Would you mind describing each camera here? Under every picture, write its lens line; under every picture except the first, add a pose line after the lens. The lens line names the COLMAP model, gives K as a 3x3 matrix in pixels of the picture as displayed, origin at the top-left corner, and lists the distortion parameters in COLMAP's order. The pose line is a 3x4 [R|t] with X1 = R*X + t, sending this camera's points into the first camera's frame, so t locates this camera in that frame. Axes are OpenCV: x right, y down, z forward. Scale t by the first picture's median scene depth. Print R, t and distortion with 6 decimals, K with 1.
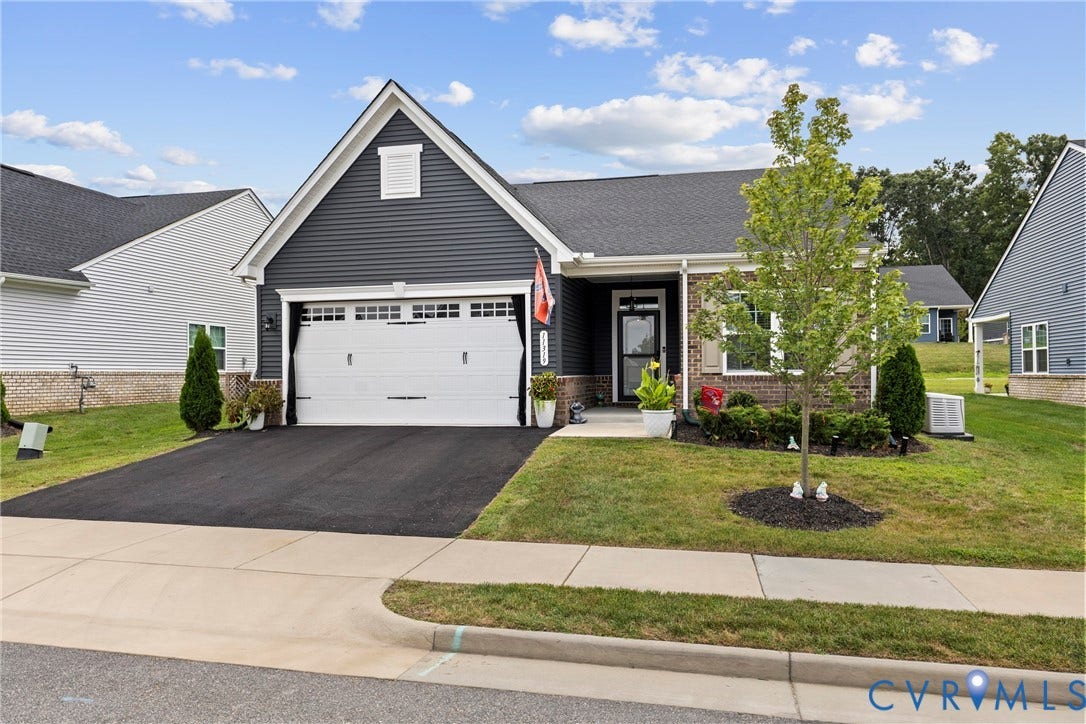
lens RADIAL K [[738.3, 0, 543.0], [0, 738.3, 362.0], [0, 0, 1]] dist [0.001979, -0.000862]
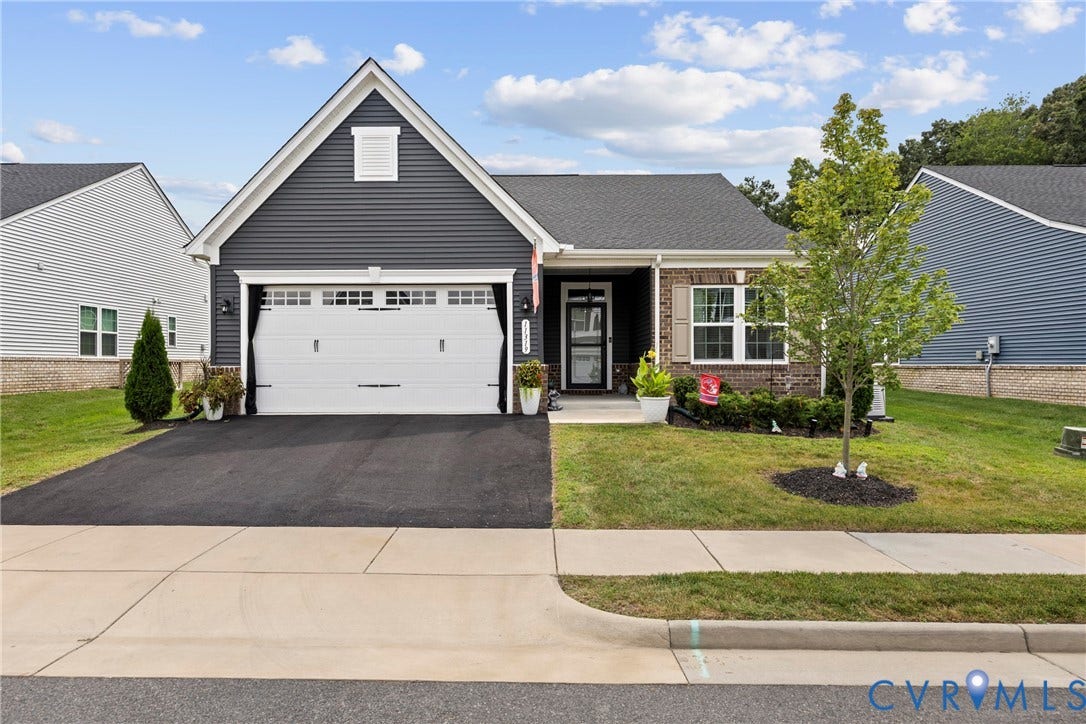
lens RADIAL K [[698.8, 0, 531.4], [0, 698.8, 357.5], [0, 0, 1]] dist [0.002141, -0.000818]
pose [[0.978696, 0.007106, 0.205190, -0.185936], [-0.008676, 0.999940, 0.006749, 0.003312], [-0.205130, -0.008385, 0.978699, 0.055270]]
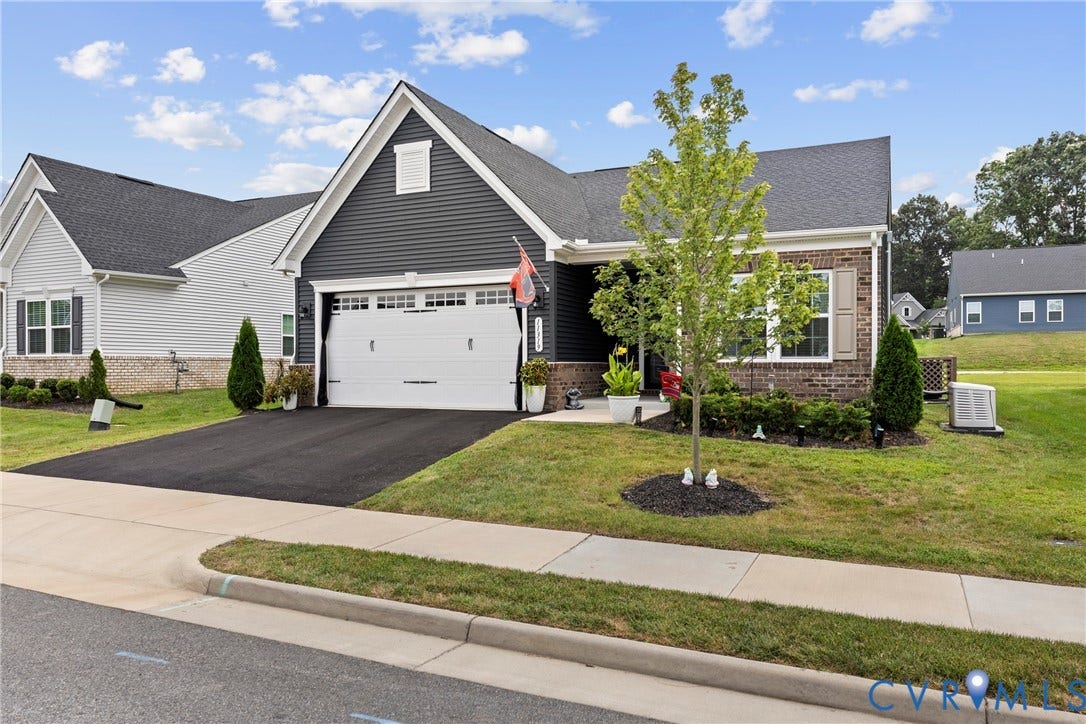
lens RADIAL K [[745.7, 0, 543.0], [0, 745.7, 362.0], [0, 0, 1]] dist [-0.001868, 0.002497]
pose [[0.978889, 0.005747, -0.204313, 0.214667], [-0.003026, 0.999903, 0.013631, 0.004867], [0.204371, -0.012725, 0.978811, -0.006910]]
